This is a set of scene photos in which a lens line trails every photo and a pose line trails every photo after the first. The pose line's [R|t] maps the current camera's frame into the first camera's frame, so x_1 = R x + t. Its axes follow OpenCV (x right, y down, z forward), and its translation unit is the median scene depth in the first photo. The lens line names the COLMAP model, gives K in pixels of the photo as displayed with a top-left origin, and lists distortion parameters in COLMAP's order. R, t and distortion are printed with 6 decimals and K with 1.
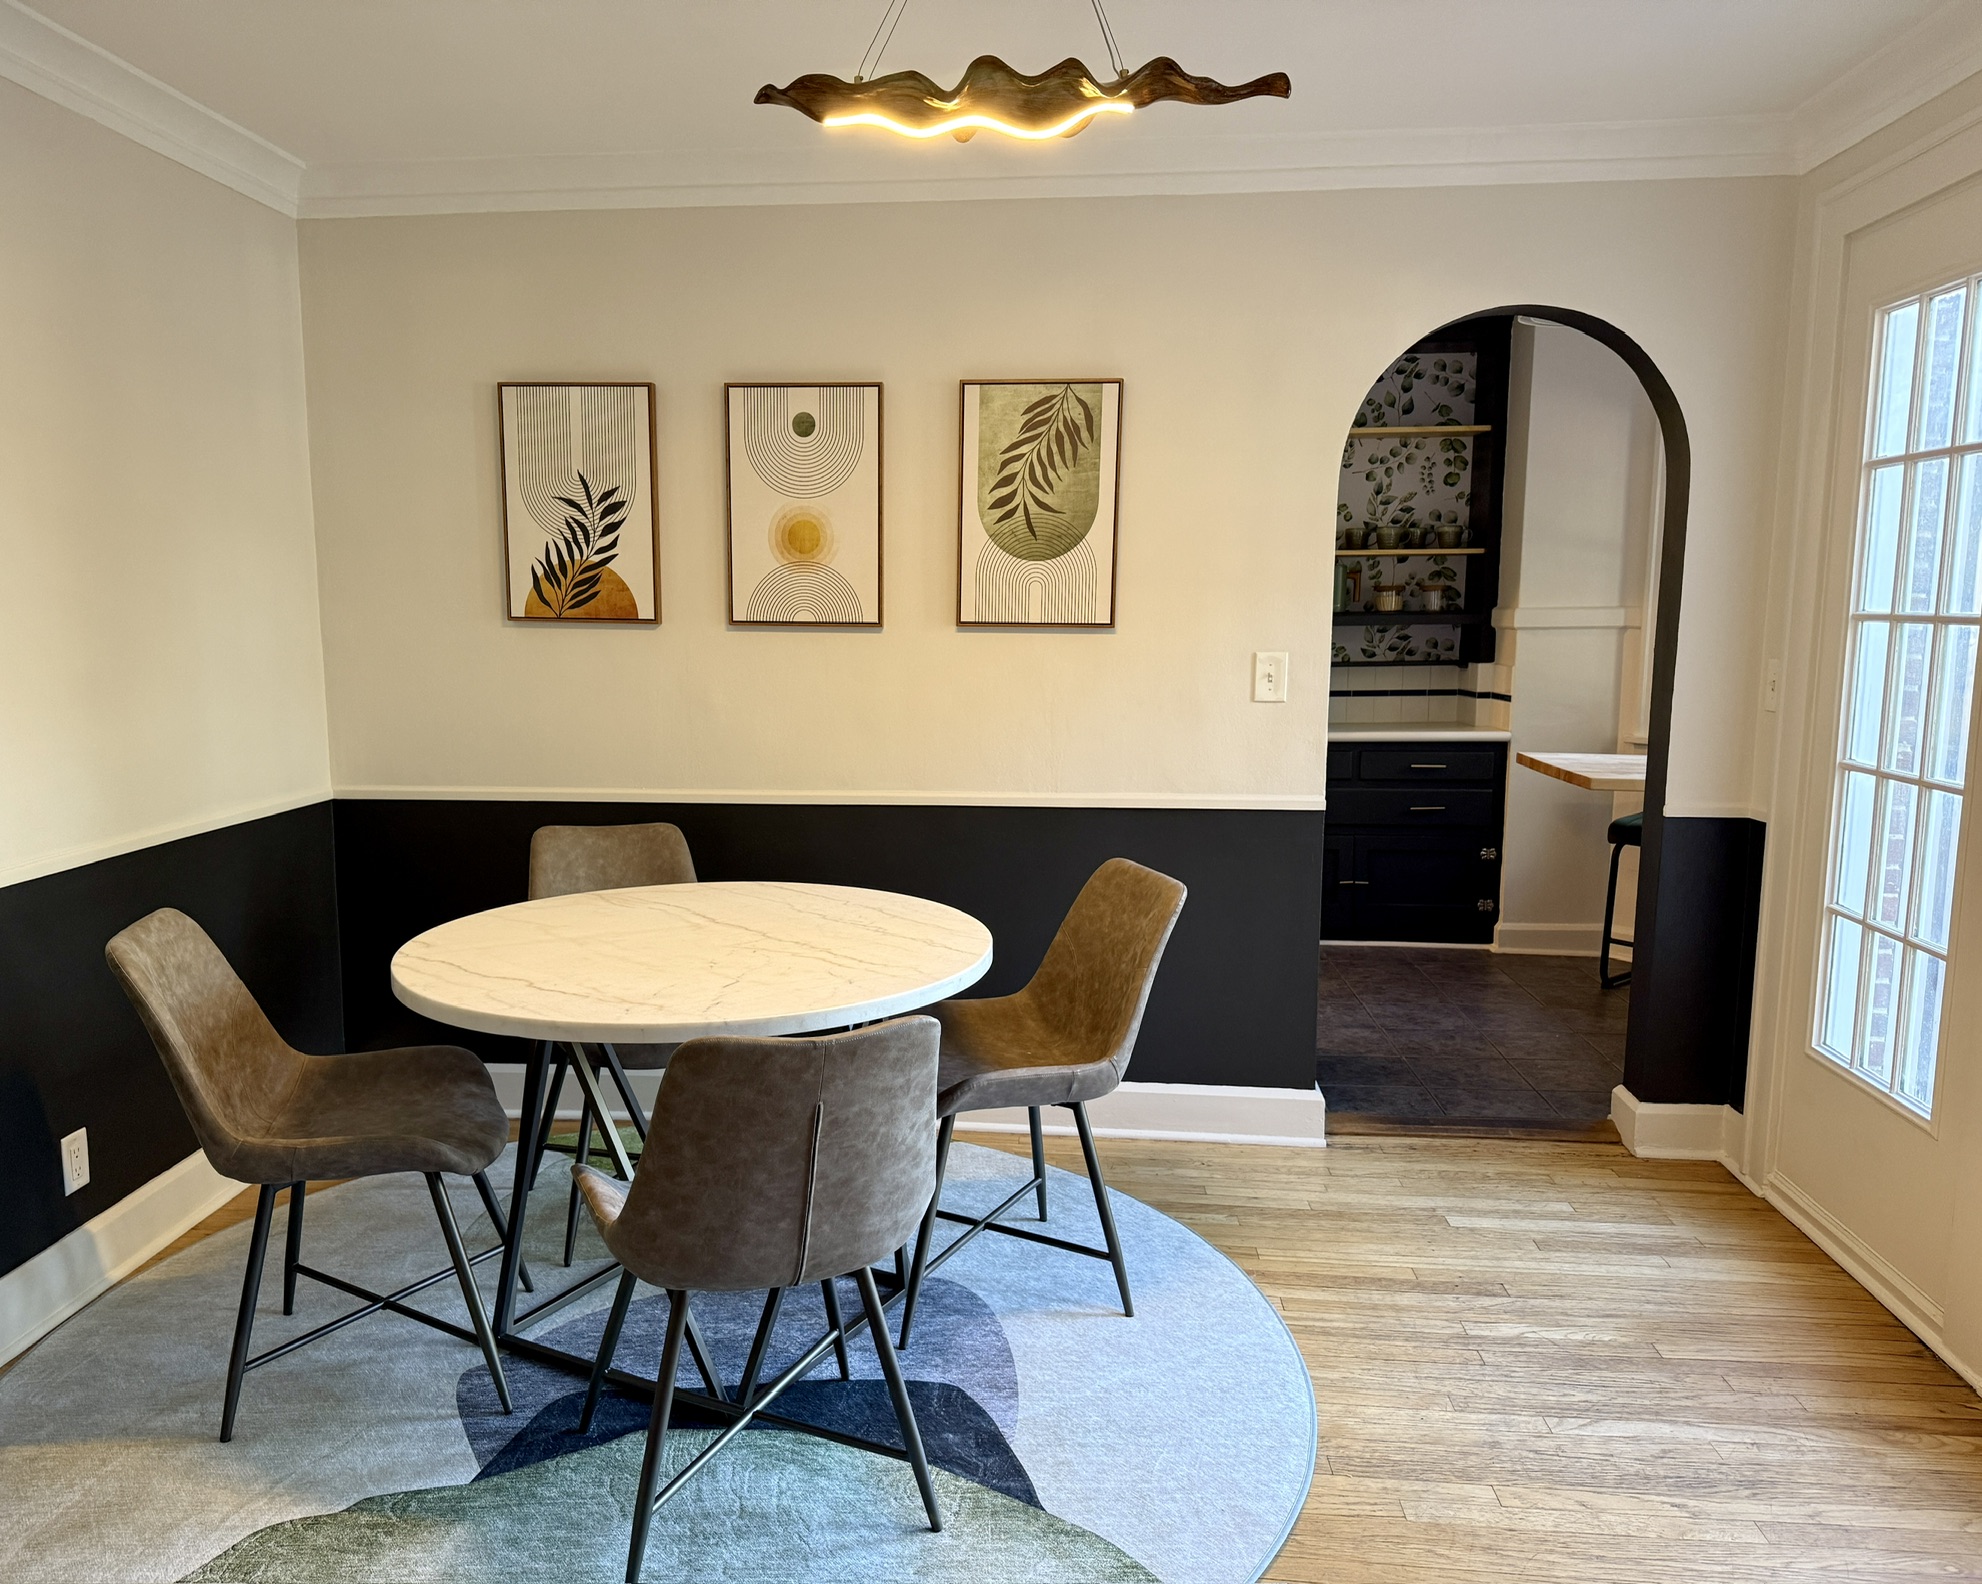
lens RADIAL K [[1499.5, 0, 913.3], [0, 1499.5, 820.5], [0, 0, 1]] dist [0.109460, -0.205455]
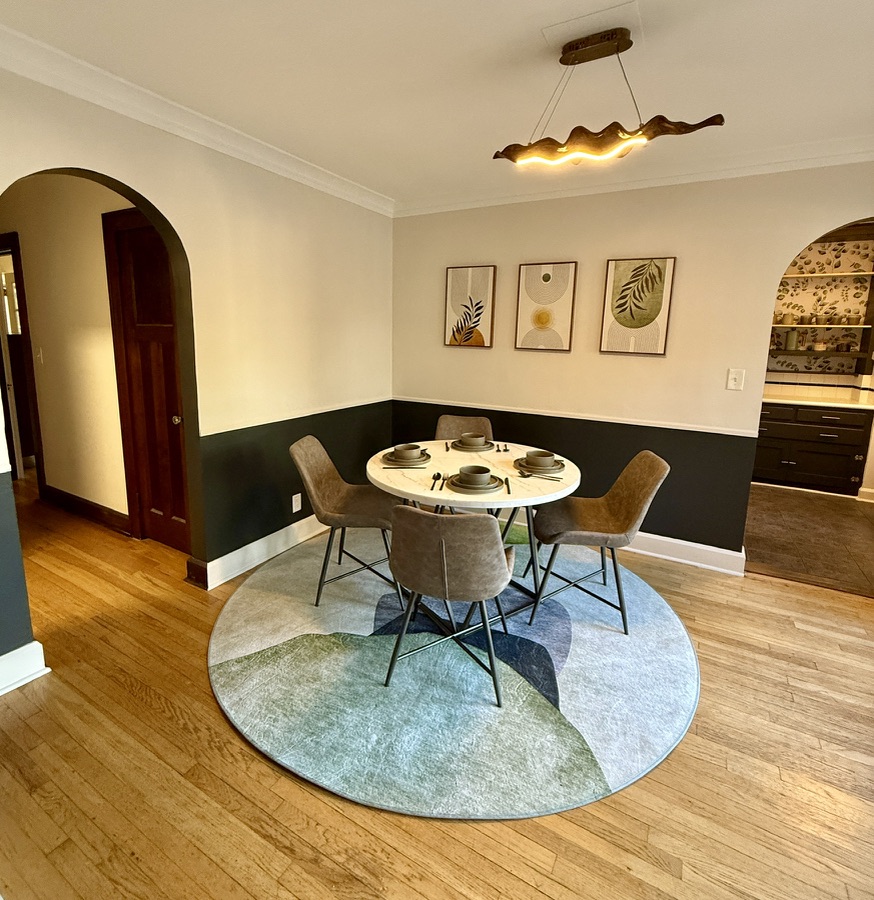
lens RADIAL K [[476.7, 0, 426.6], [0, 476.7, 411.3], [0, 0, 1]] dist [-0.003143, 0.001061]
pose [[0.913375, 0.086571, -0.397808, 0.103905], [-0.080569, 0.996241, 0.031813, -0.032080], [0.399066, 0.002994, 0.916917, 0.125754]]
